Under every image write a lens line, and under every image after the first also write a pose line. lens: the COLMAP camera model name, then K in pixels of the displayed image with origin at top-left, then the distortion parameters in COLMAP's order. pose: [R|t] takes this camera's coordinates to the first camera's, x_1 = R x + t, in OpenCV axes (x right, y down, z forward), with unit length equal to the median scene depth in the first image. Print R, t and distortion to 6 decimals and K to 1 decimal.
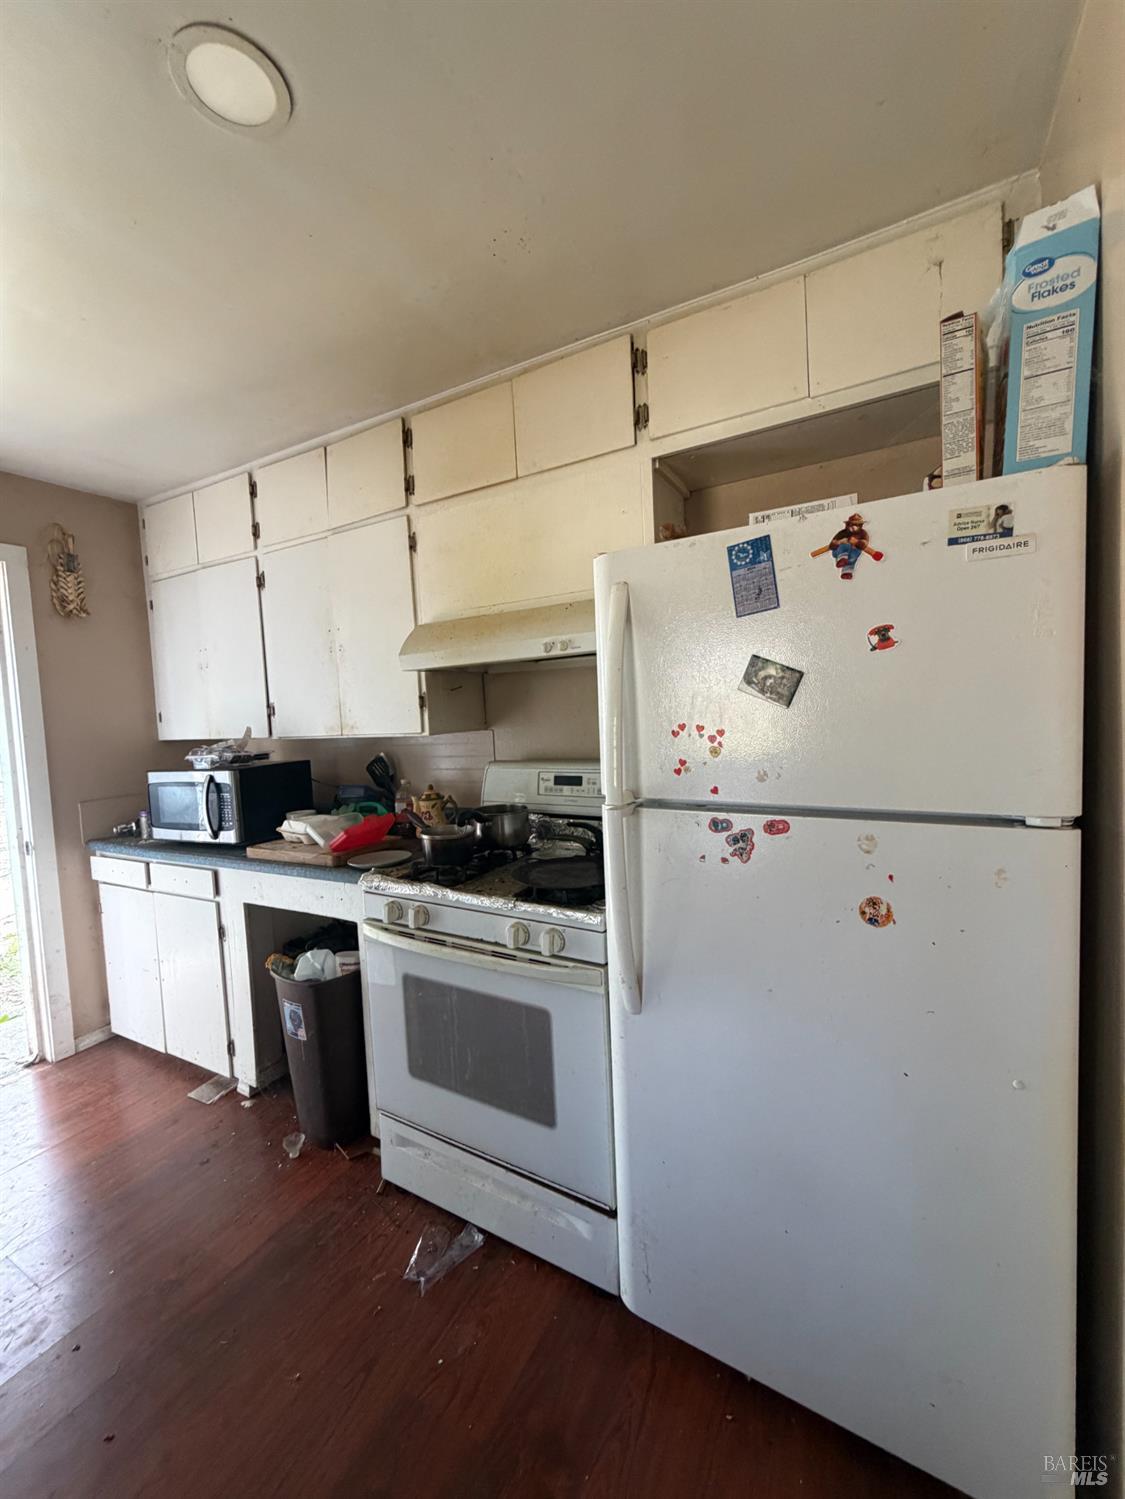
lens RADIAL K [[603.3, 0, 563.7], [0, 603.3, 750.2], [0, 0, 1]] dist [0.003076, -0.000391]
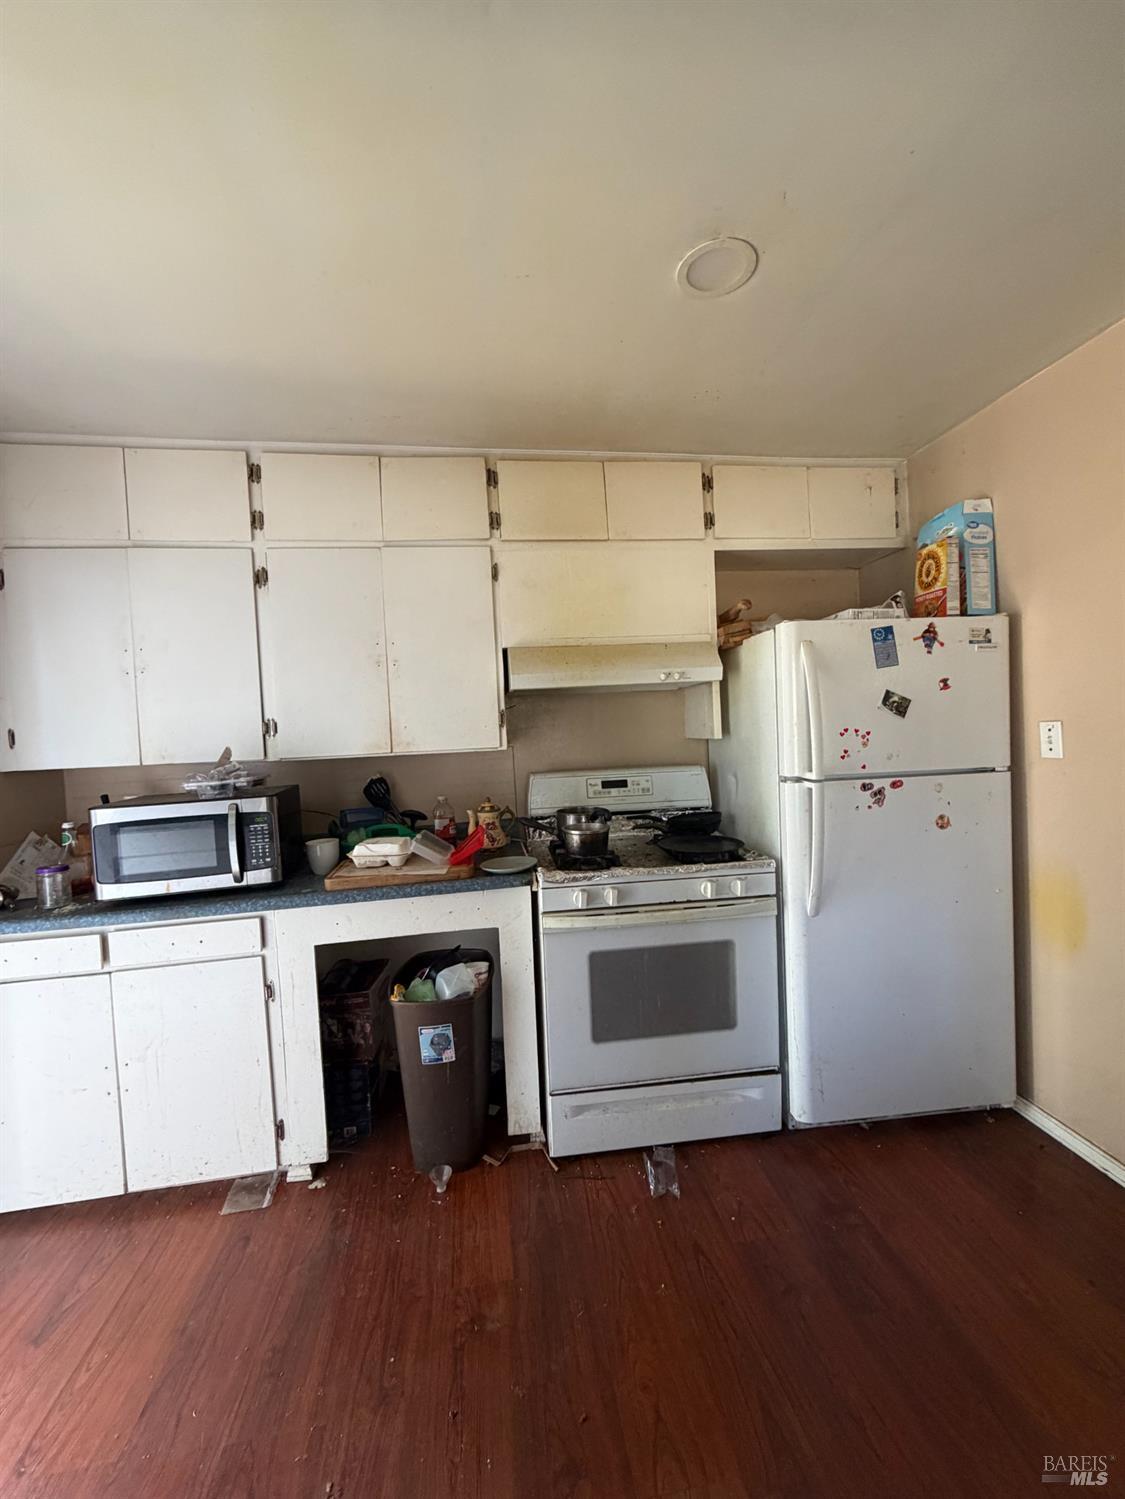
lens RADIAL K [[603.3, 0, 569.9], [0, 603.3, 749.3], [0, 0, 1]] dist [0.003076, -0.000391]
pose [[0.796476, -0.014797, 0.604488, -0.911500], [0.049070, 0.997985, -0.040226, 0.028131], [-0.602675, 0.061701, 0.795598, 0.082973]]
